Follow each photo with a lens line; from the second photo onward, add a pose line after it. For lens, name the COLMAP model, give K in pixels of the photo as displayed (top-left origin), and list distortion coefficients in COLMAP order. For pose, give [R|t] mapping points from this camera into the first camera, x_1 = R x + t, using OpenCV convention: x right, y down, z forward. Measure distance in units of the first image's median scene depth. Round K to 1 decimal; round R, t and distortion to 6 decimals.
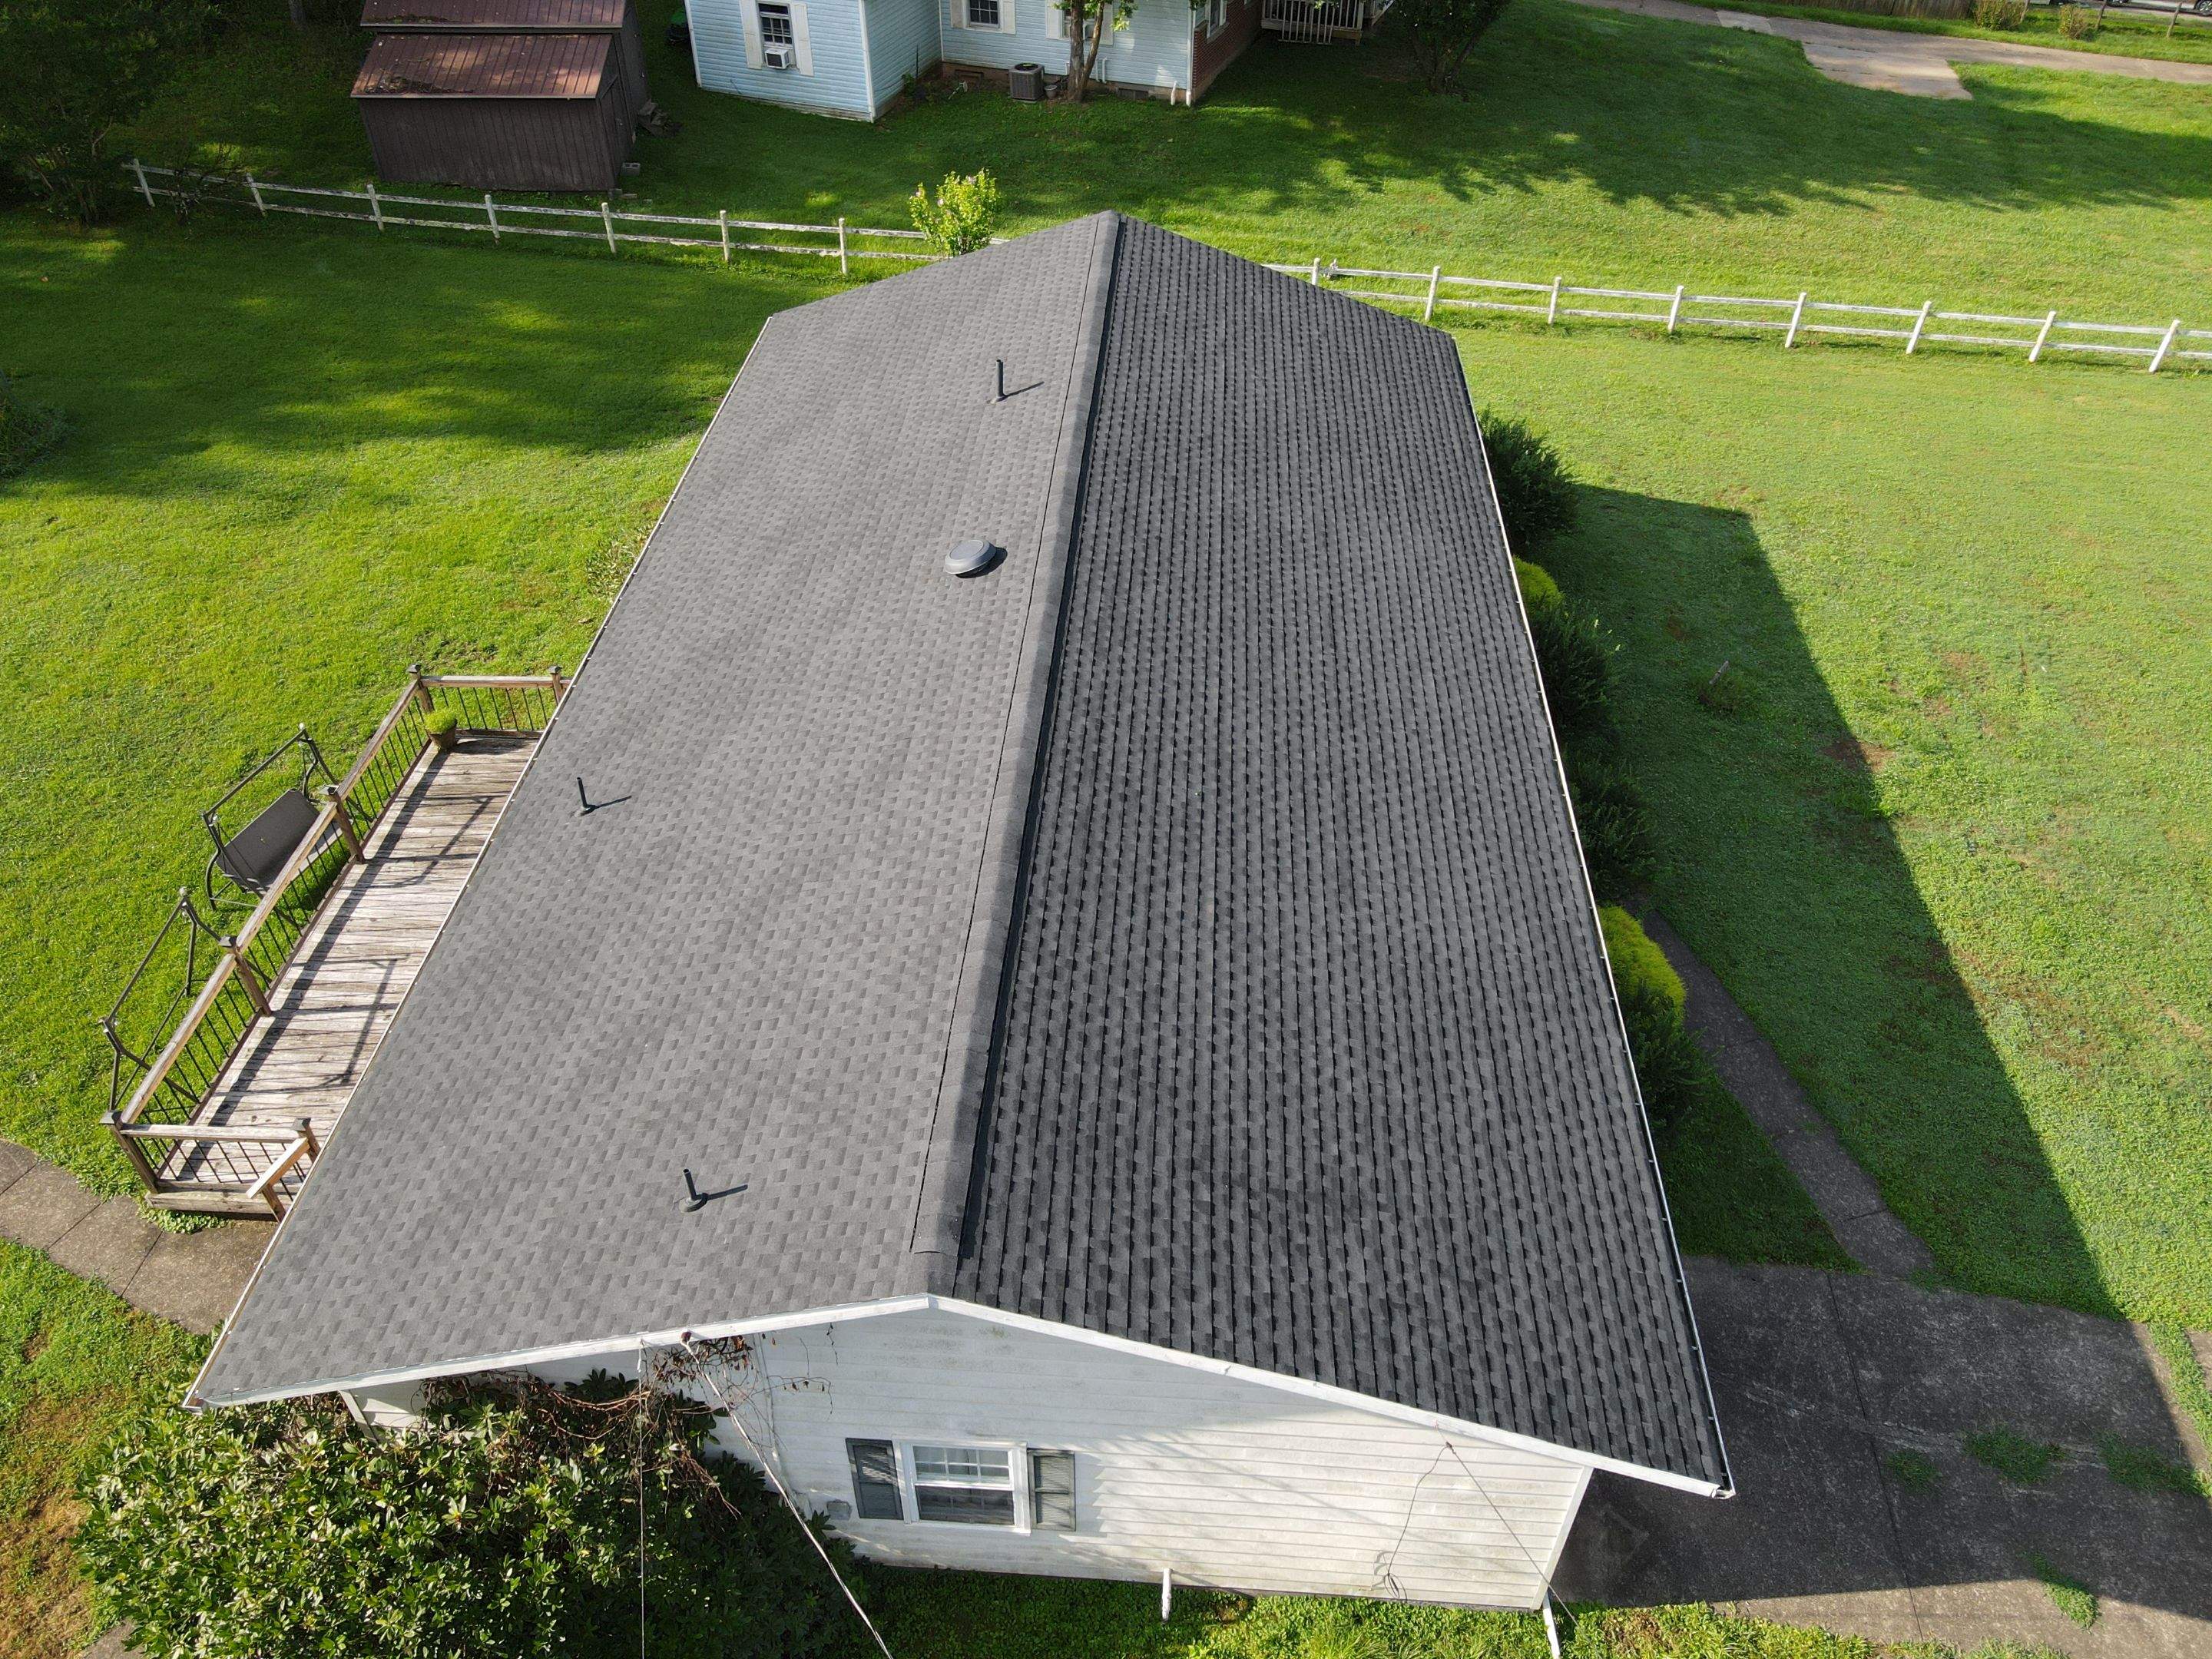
lens RADIAL K [[1561.4, 0, 1100.7], [0, 1561.4, 823.0], [0, 0, 1]] dist [0.012890, 0.004670]
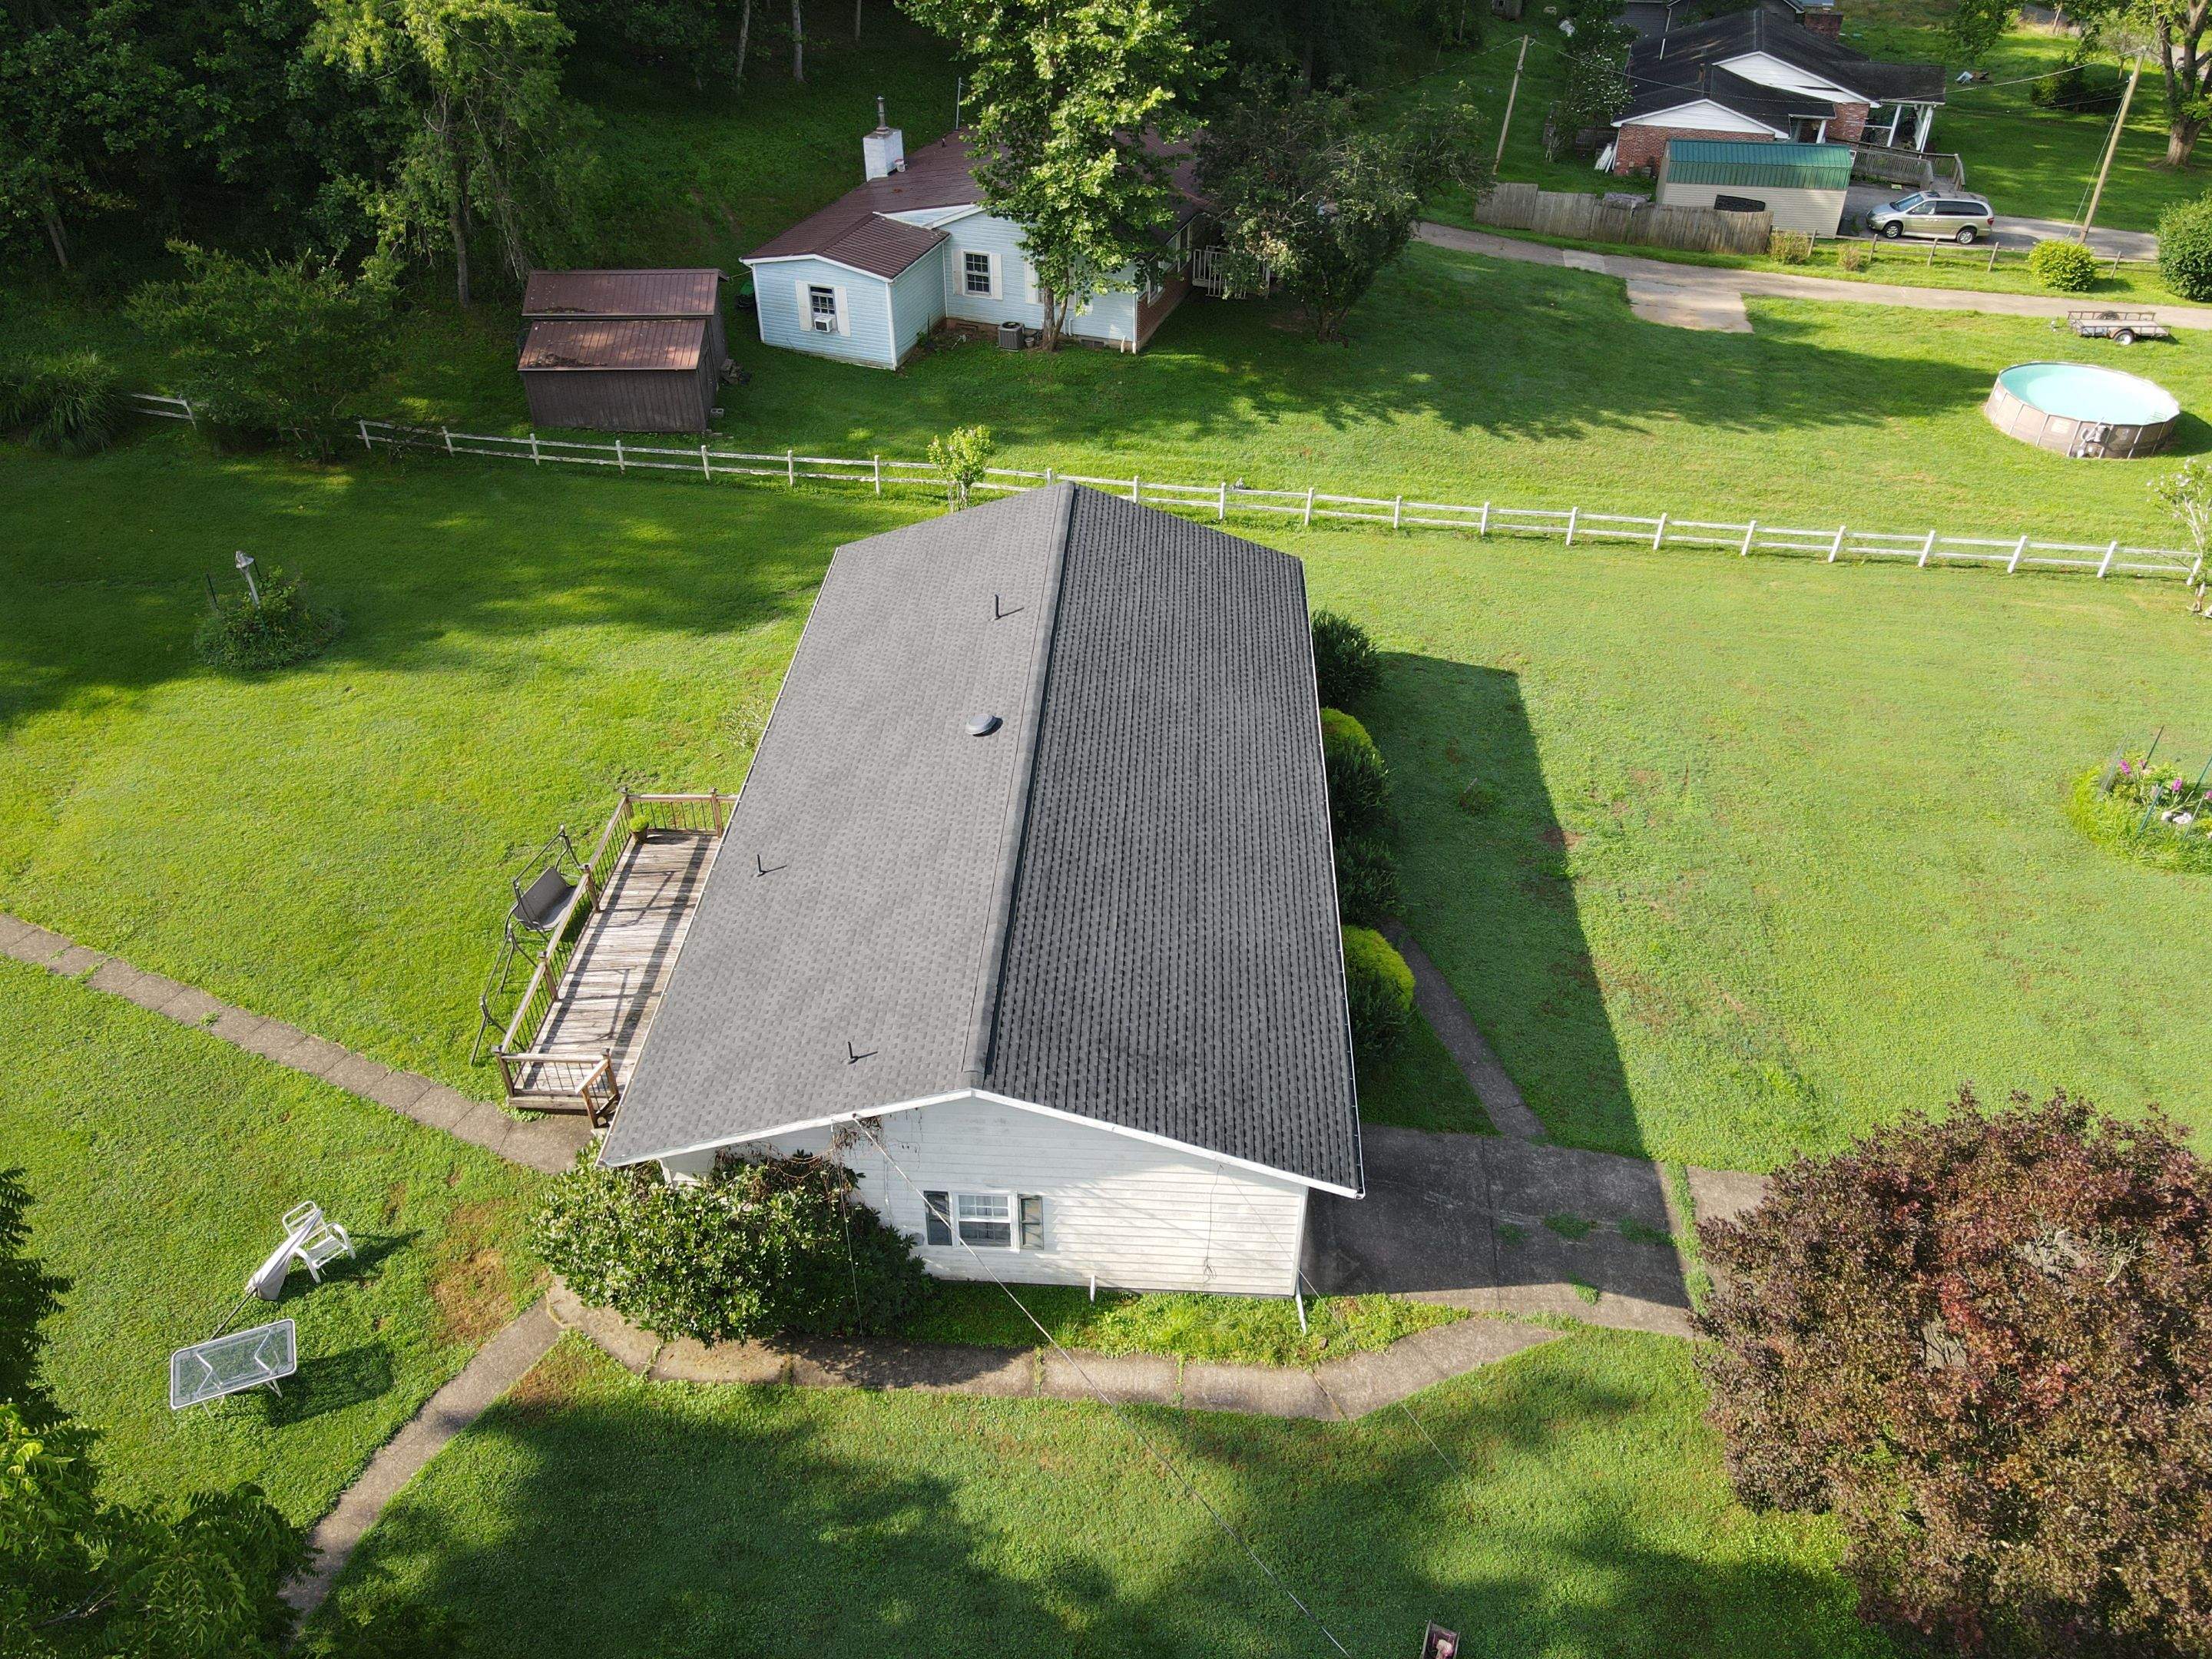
lens RADIAL K [[1561.4, 0, 1119.2], [0, 1561.4, 839.1], [0, 0, 1]] dist [0.012890, 0.004670]
pose [[0.999754, -0.007647, 0.020804, 0.024829], [0.008739, 0.998560, -0.052931, 0.037538], [-0.020369, 0.053100, 0.998381, -0.569119]]
